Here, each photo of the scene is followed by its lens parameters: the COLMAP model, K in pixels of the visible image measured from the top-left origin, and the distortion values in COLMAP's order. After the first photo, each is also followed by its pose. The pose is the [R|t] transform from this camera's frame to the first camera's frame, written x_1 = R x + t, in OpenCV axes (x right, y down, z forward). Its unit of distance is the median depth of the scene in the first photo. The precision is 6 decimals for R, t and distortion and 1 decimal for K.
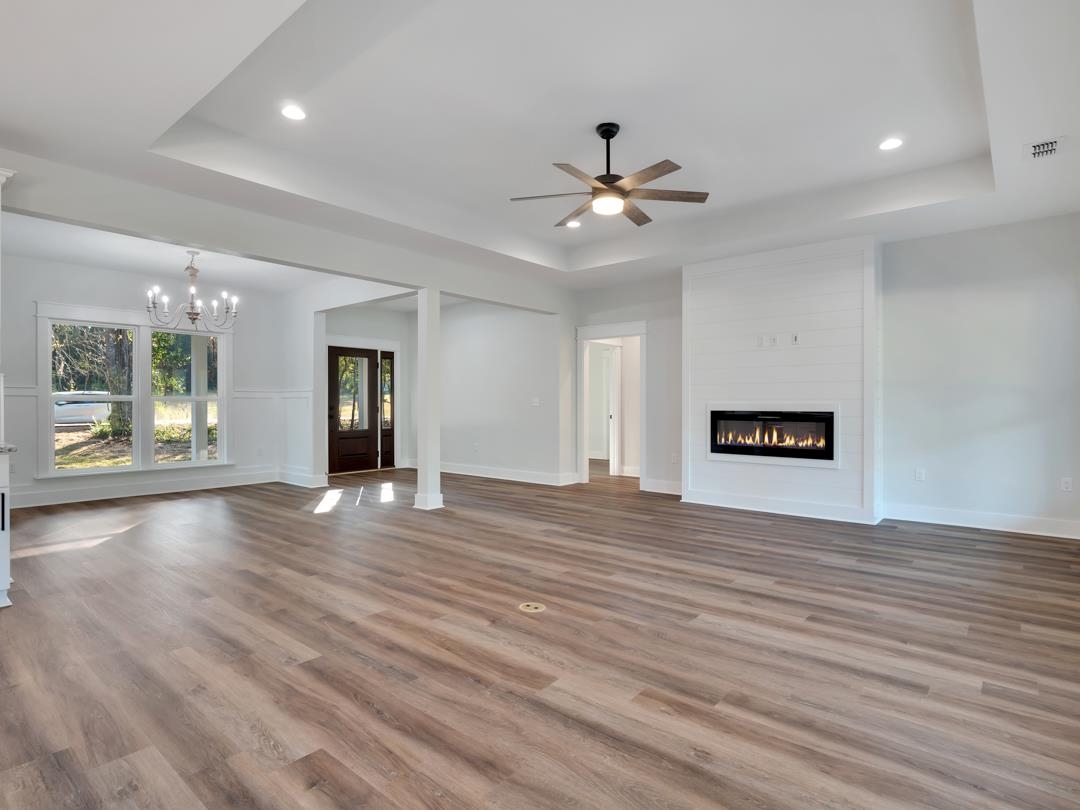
lens RADIAL K [[566.8, 0, 539.8], [0, 566.8, 403.9], [0, 0, 1]] dist [-0.002870, -0.003068]
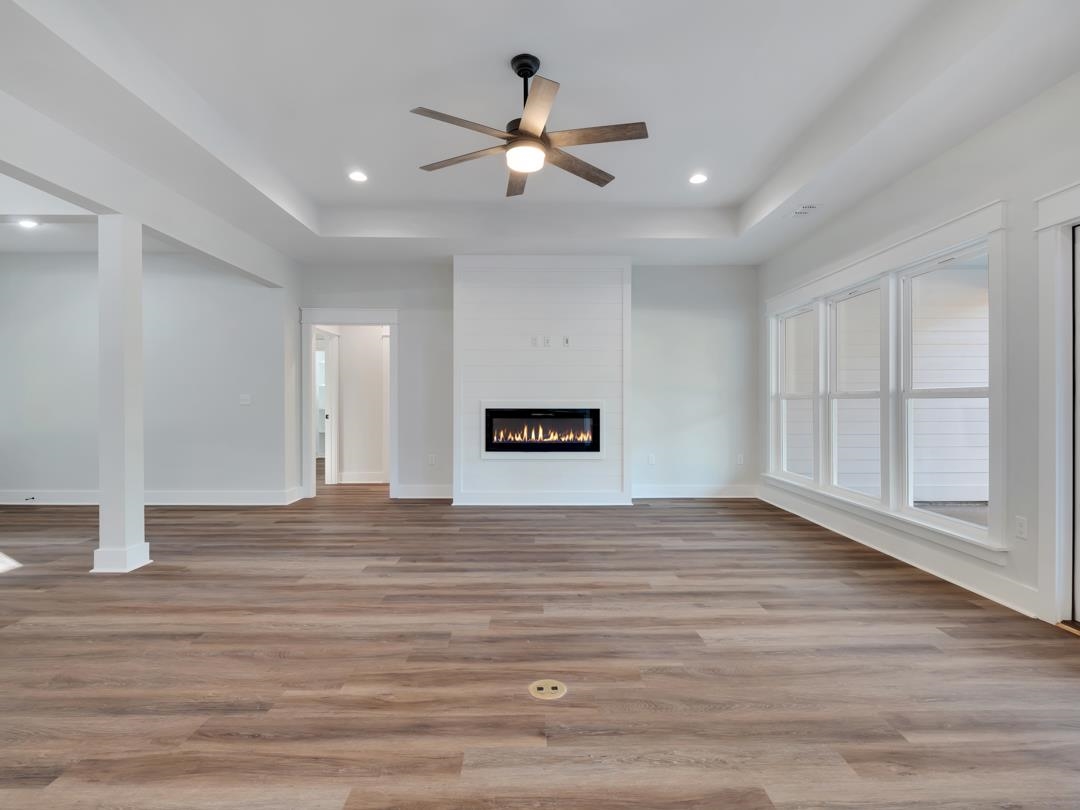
lens RADIAL K [[530.2, 0, 538.1], [0, 530.2, 403.4], [0, 0, 1]] dist [0.000815, -0.002875]
pose [[0.754285, -0.001463, 0.656545, -0.332860], [-0.000707, 0.999995, 0.003040, 0.000127], [-0.656547, -0.002757, 0.754280, 0.370956]]
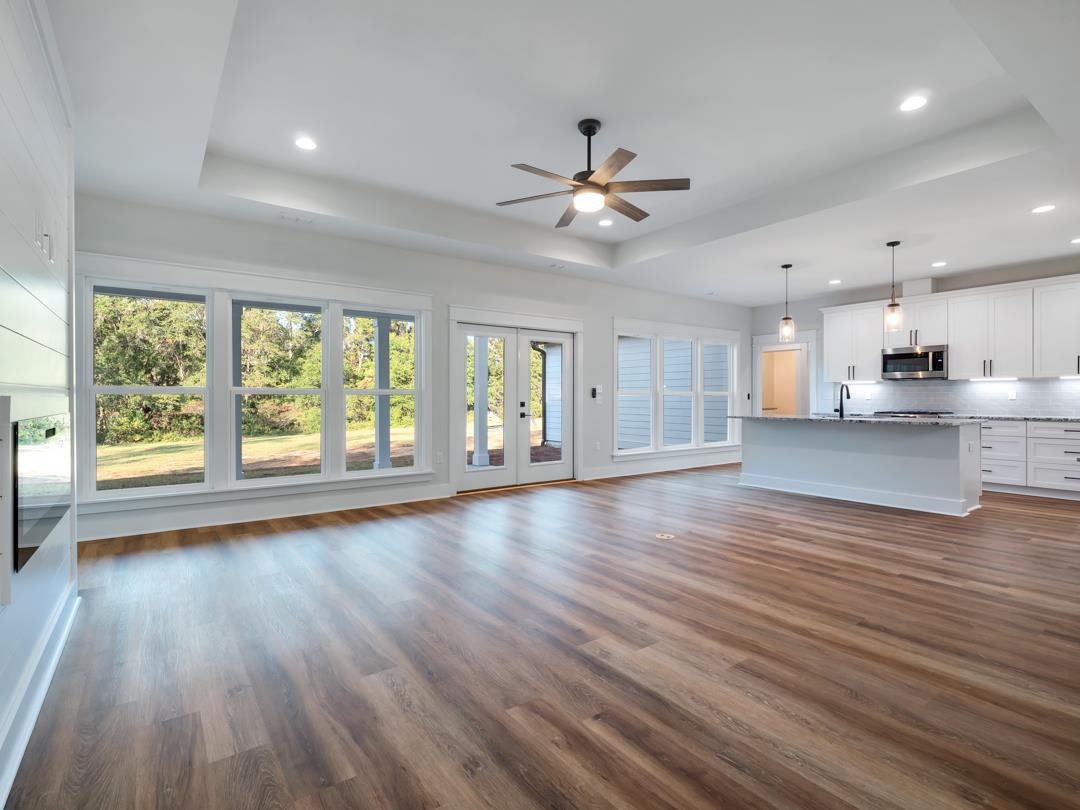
lens RADIAL K [[530.2, 0, 537.6], [0, 530.2, 400.3], [0, 0, 1]] dist [0.000815, -0.002875]
pose [[-0.971468, -0.001772, 0.237164, -0.012316], [-0.000015, 0.999973, 0.007410, -0.001656], [-0.237170, 0.007195, -0.971441, 1.747885]]
